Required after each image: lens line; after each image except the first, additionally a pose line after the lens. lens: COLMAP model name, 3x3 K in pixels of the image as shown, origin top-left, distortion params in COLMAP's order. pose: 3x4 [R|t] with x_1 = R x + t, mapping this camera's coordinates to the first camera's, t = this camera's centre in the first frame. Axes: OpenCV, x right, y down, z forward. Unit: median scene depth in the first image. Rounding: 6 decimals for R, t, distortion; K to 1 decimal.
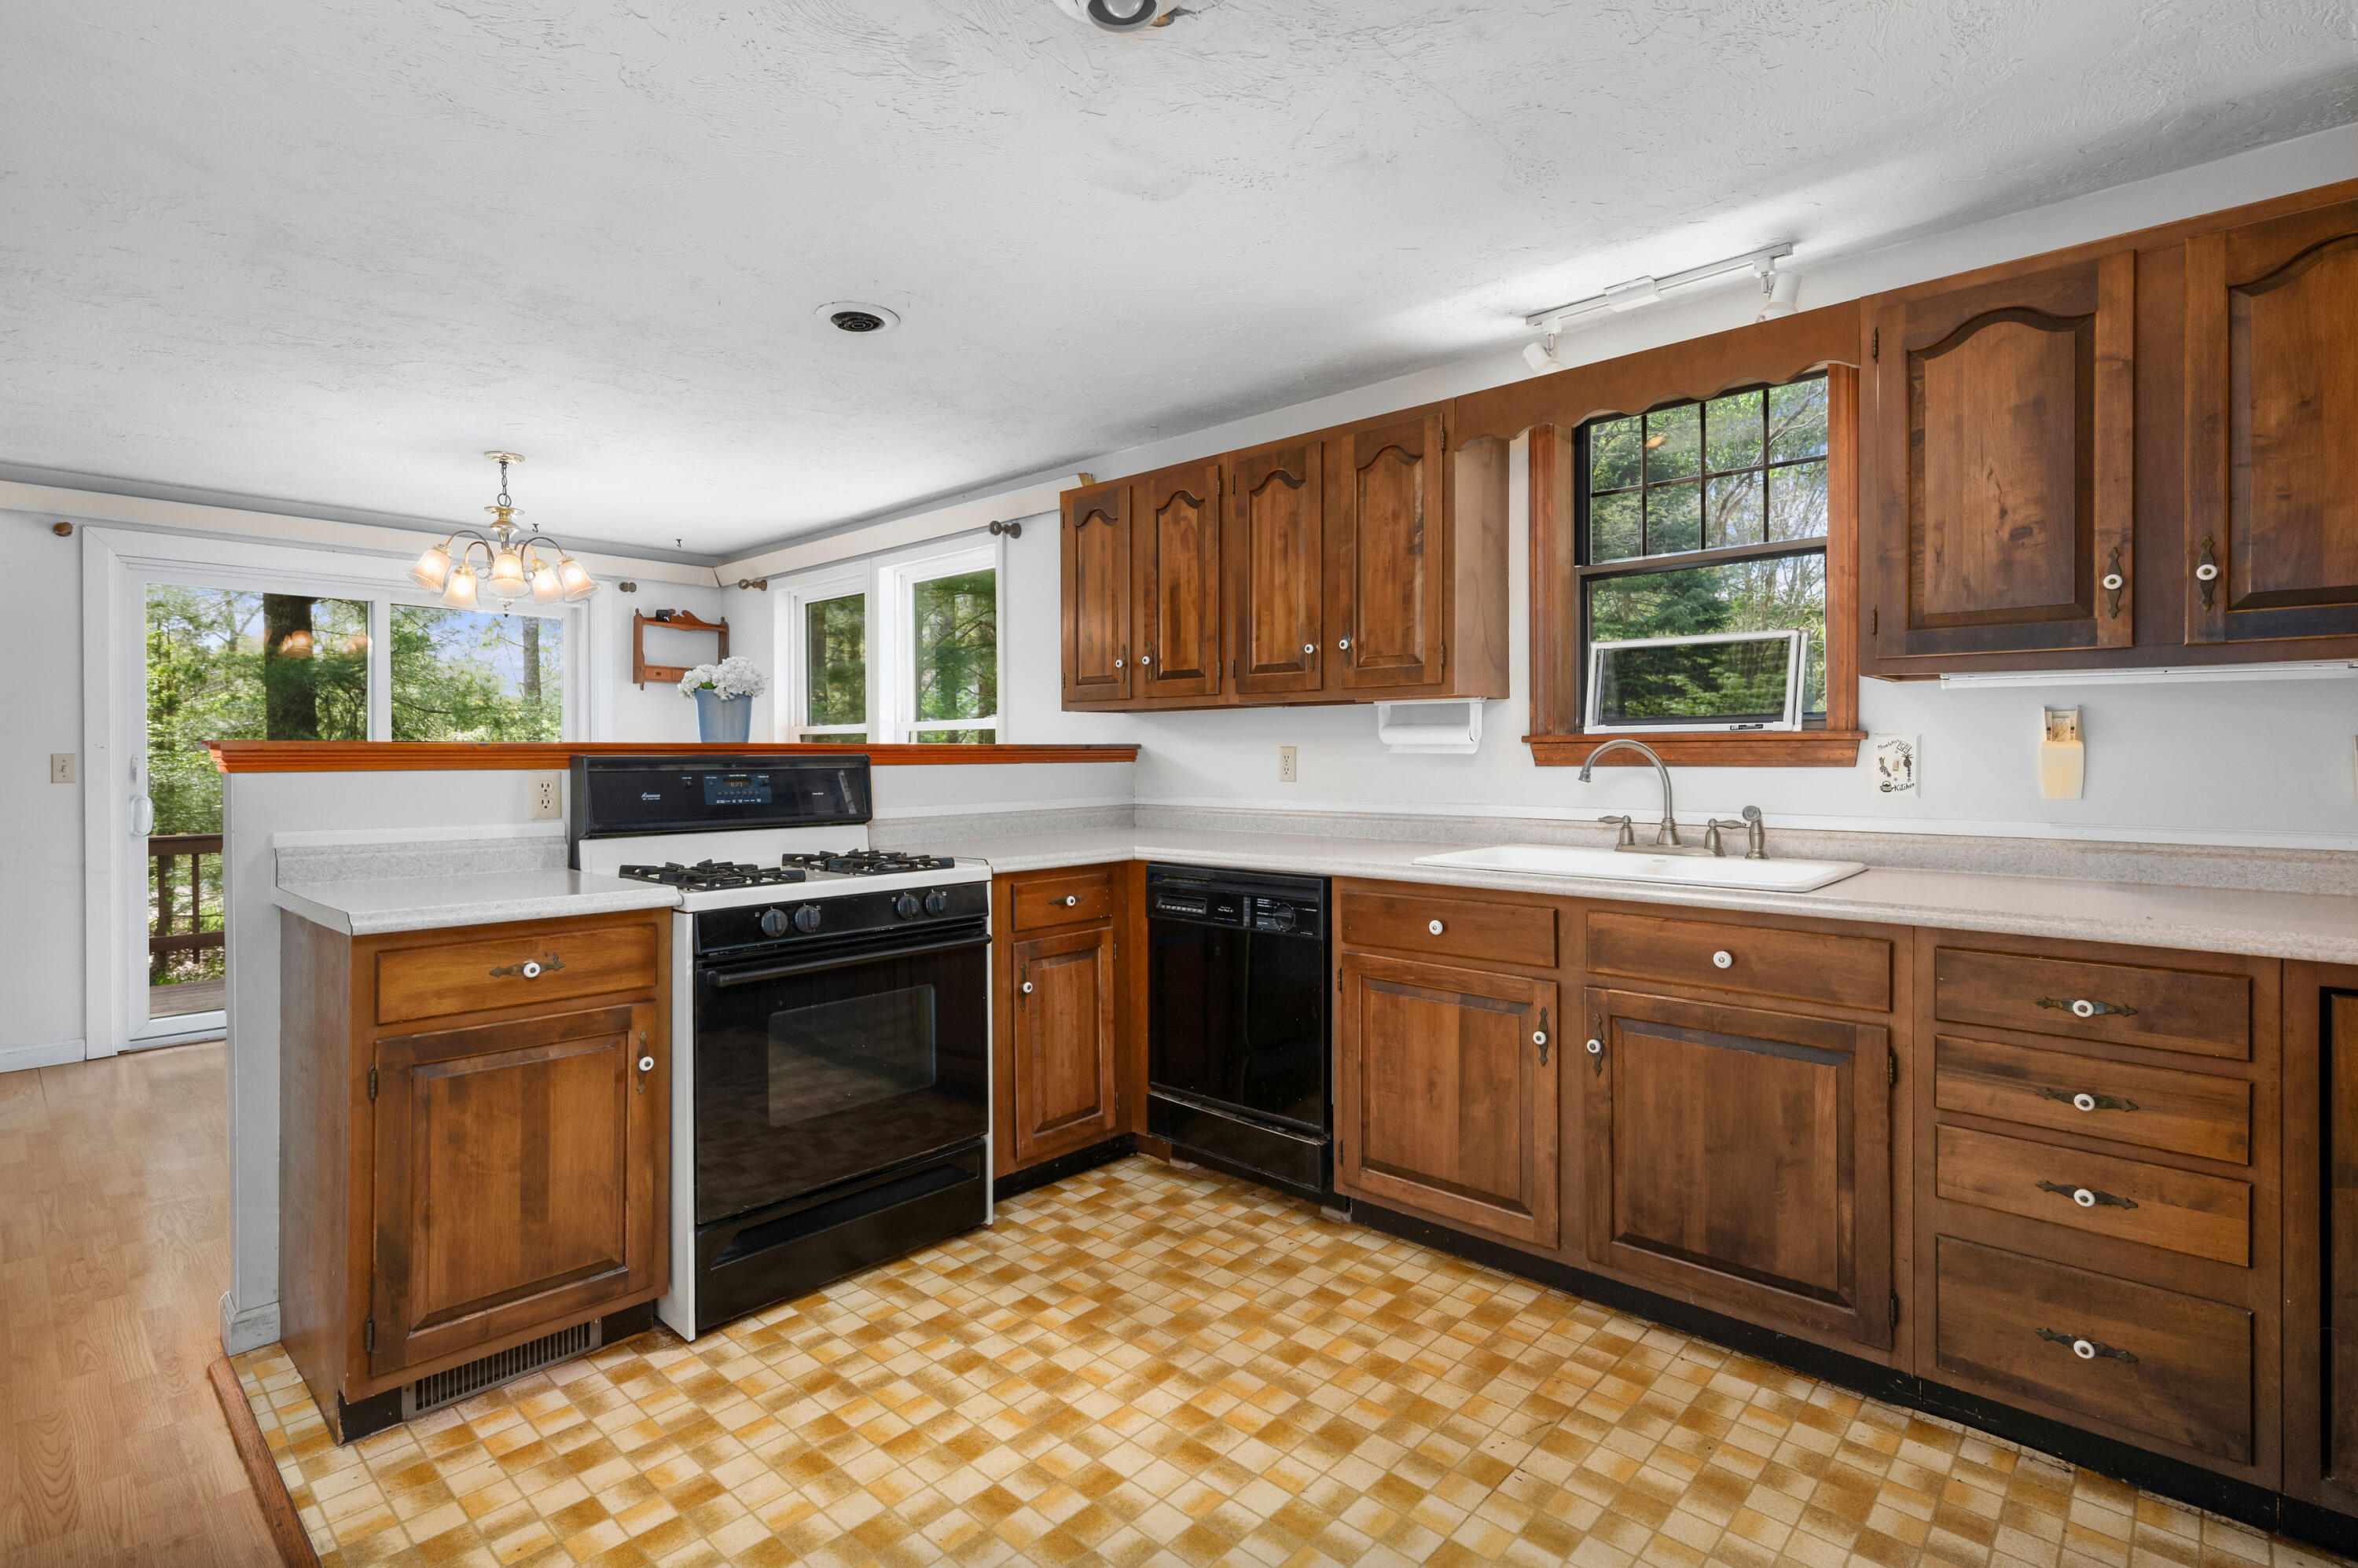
lens RADIAL K [[1118.1, 0, 1195.8], [0, 1118.1, 748.6], [0, 0, 1]] dist [0.001263, 0.000930]
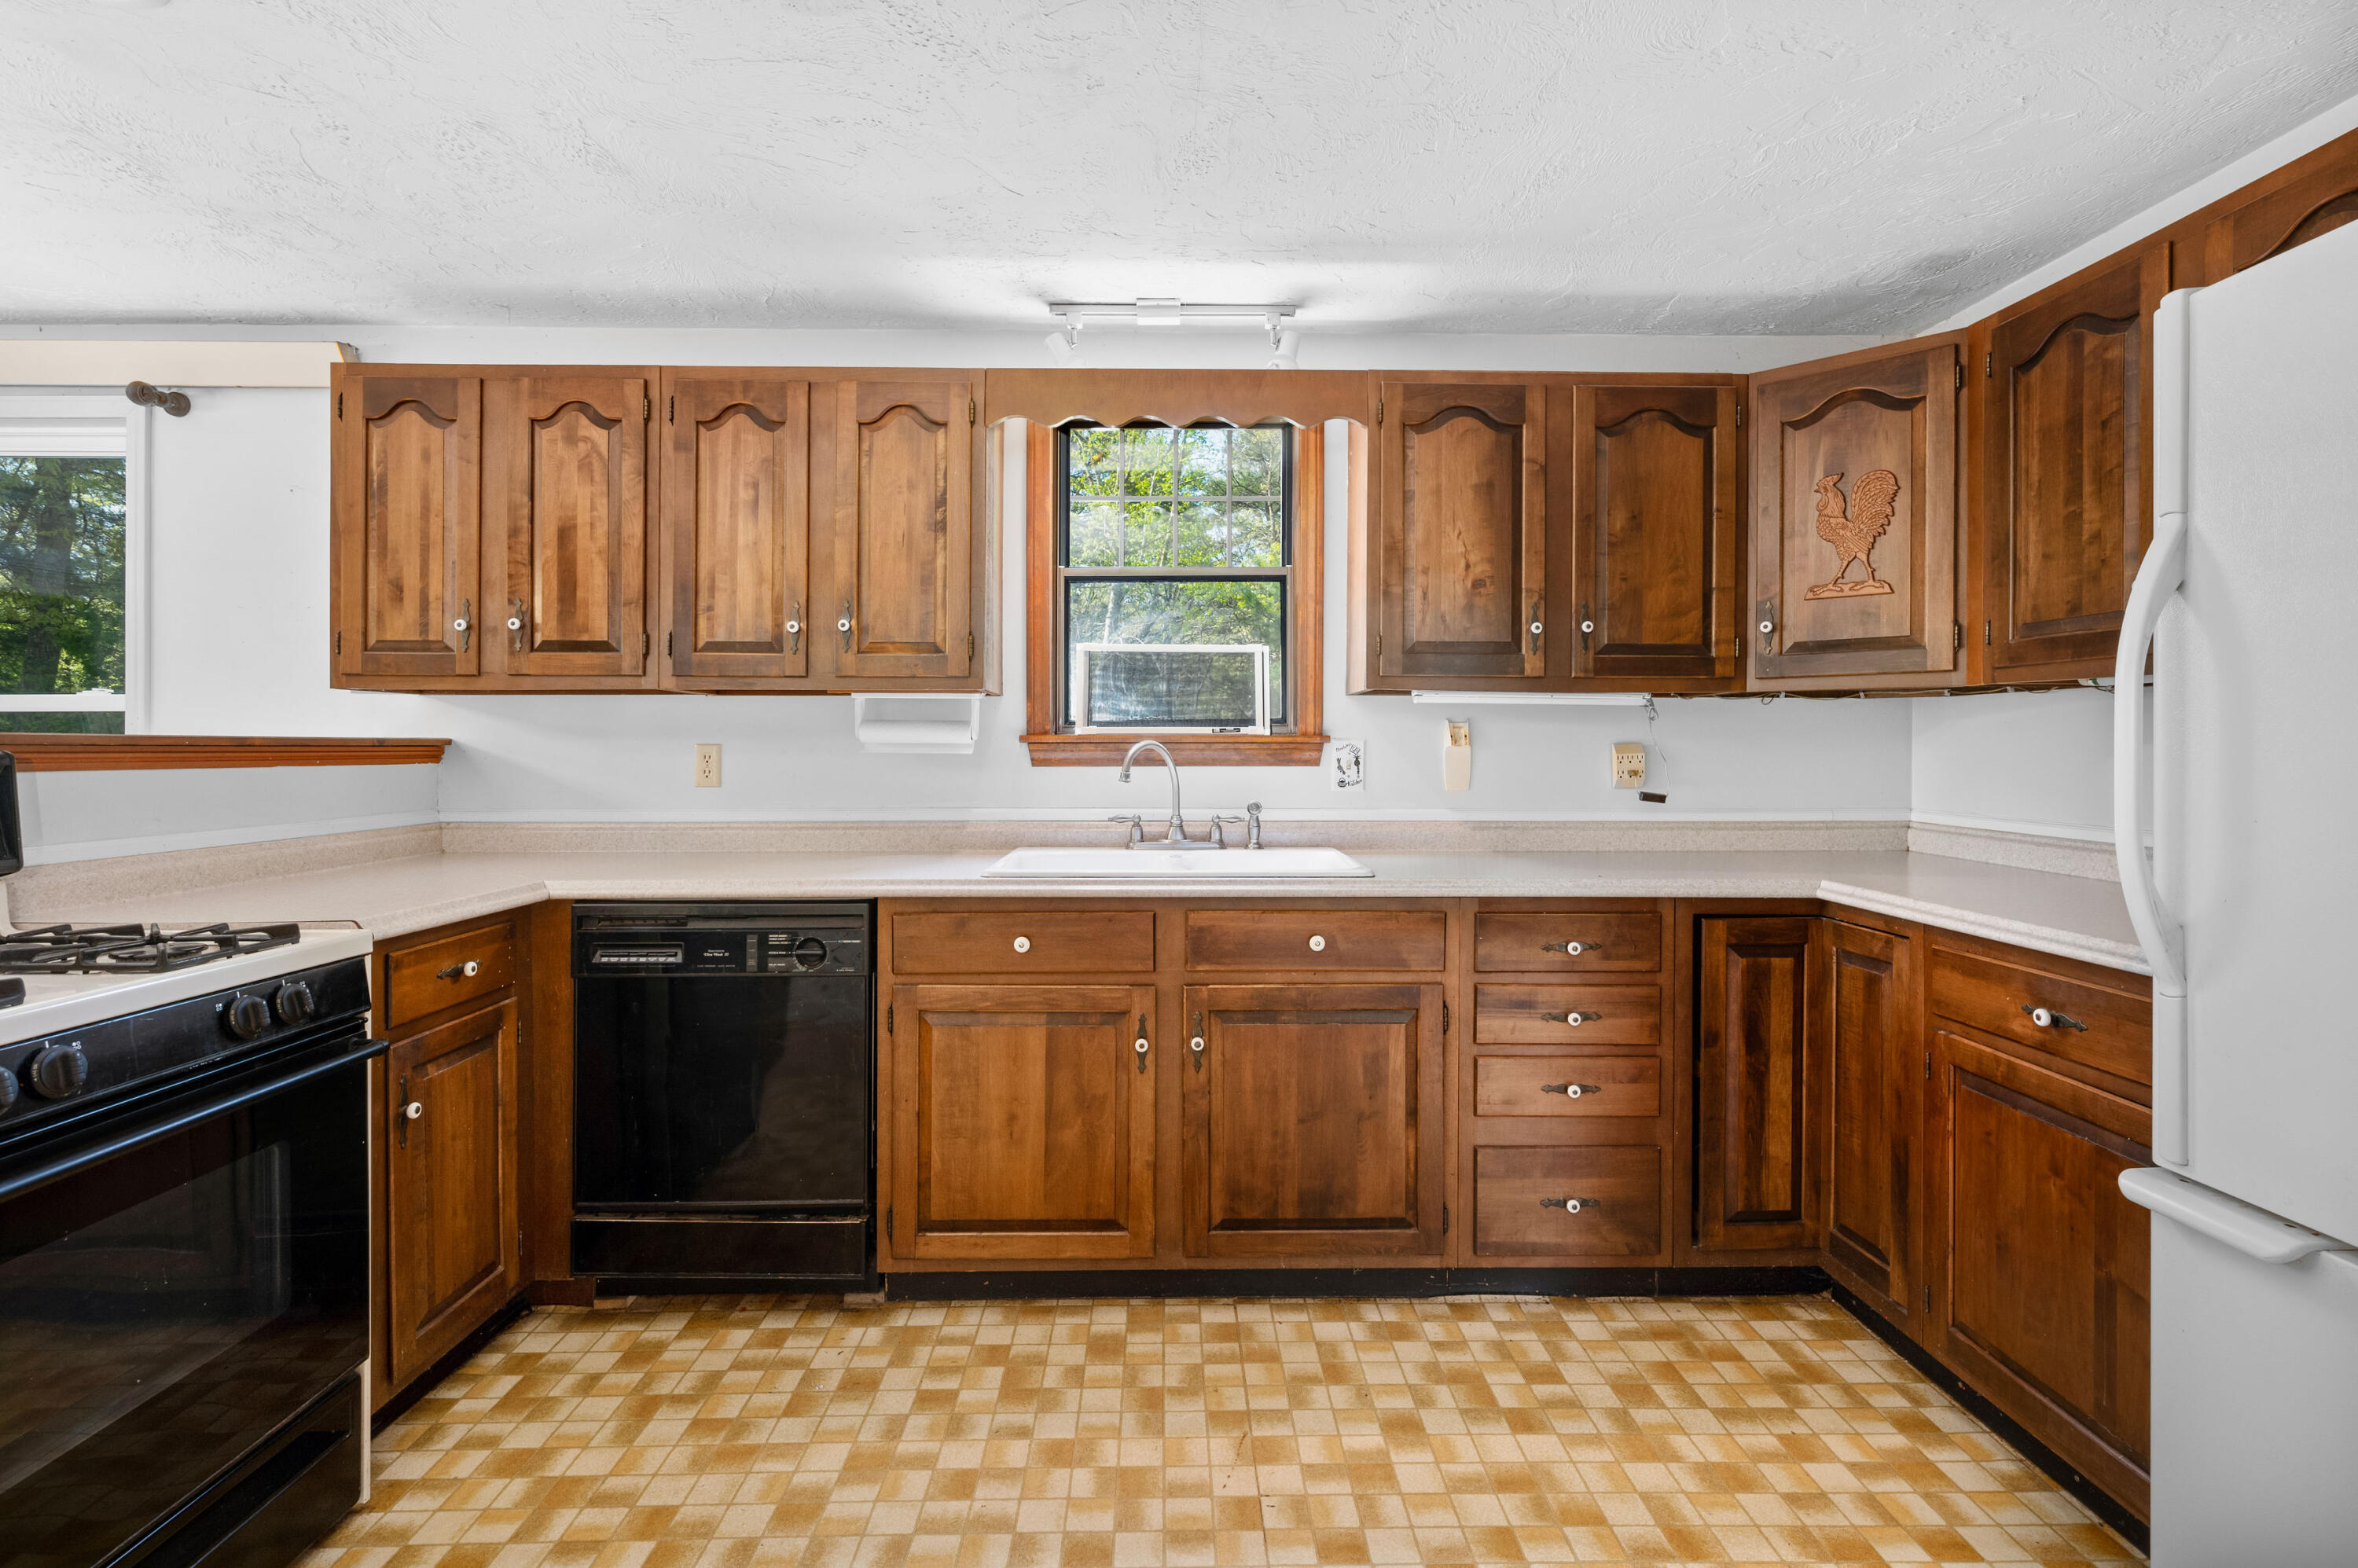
lens RADIAL K [[1088.1, 0, 1186.5], [0, 1088.1, 746.1], [0, 0, 1]] dist [0.002765, -0.000117]
pose [[0.729377, 0.008053, 0.684065, -0.294721], [-0.006660, 0.999967, -0.004670, 0.001388], [-0.684080, -0.001150, 0.729406, 0.260940]]
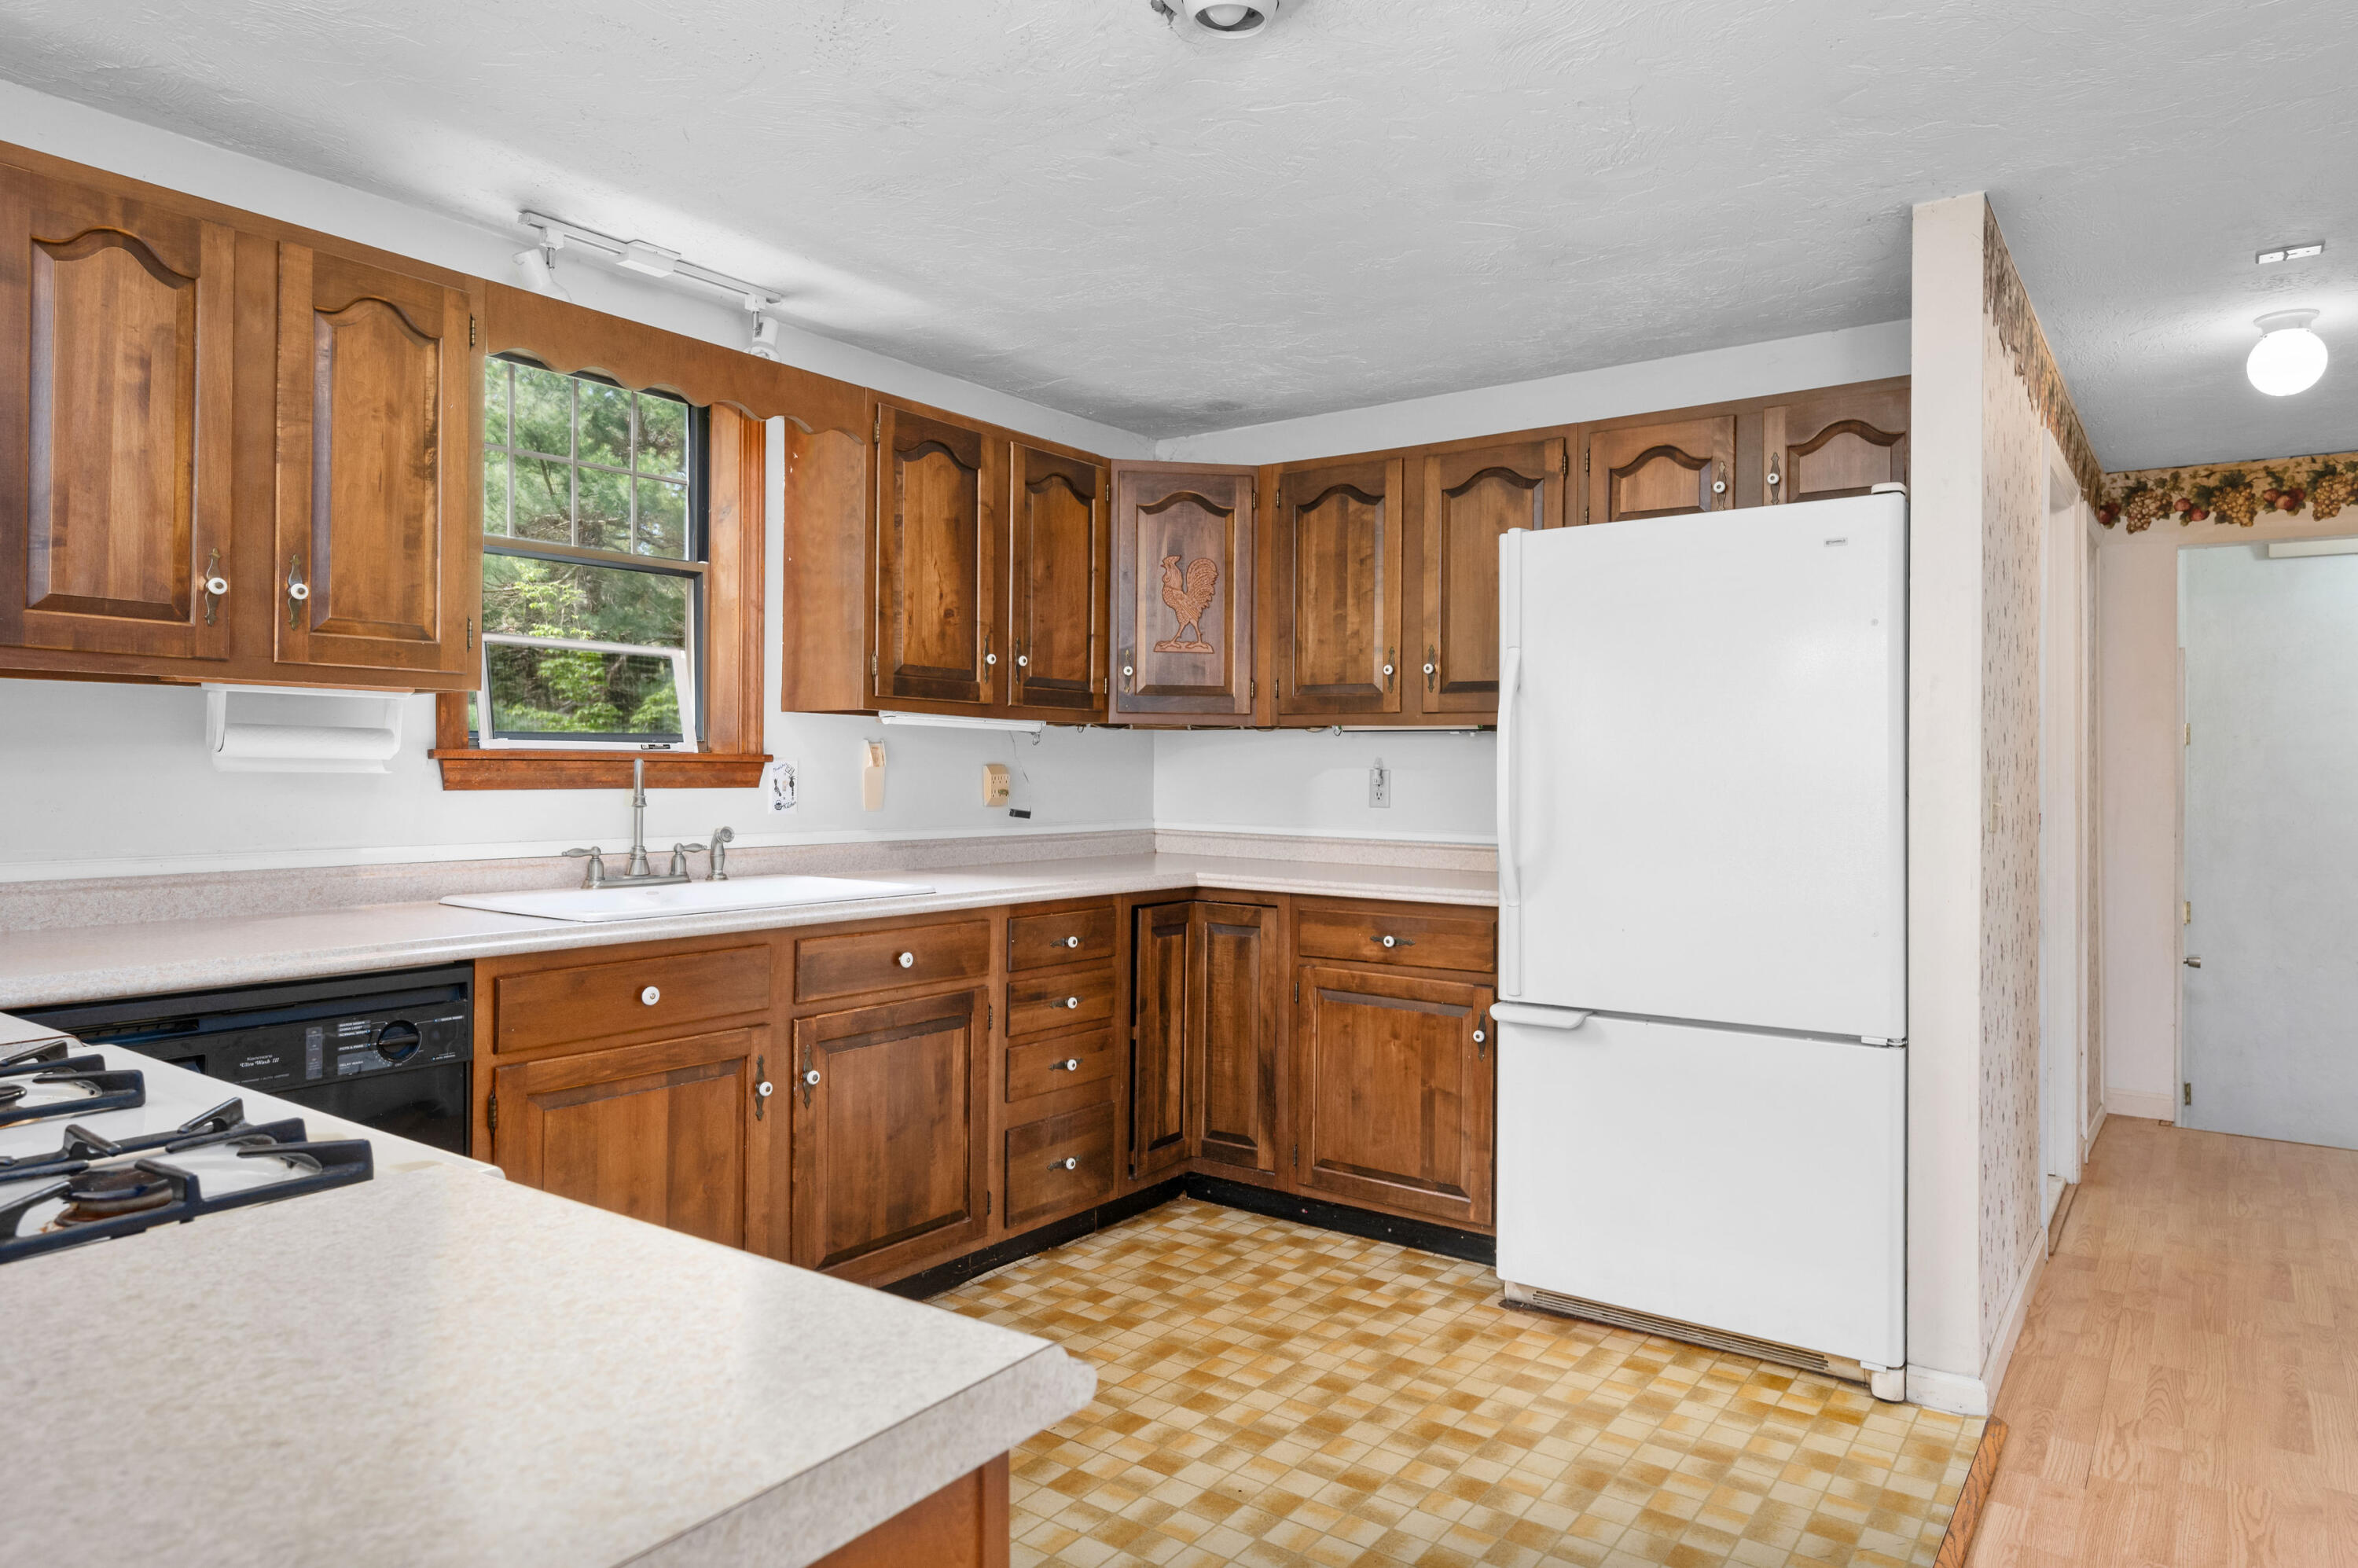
lens RADIAL K [[1407.1, 0, 1168.1], [0, 1407.1, 760.1], [0, 0, 1]] dist [0.001627, -0.002859]
pose [[-0.089814, 0.013031, 0.995873, -0.801124], [-0.008642, 0.999867, -0.013863, 0.005087], [-0.995921, -0.009852, -0.089690, 0.726924]]
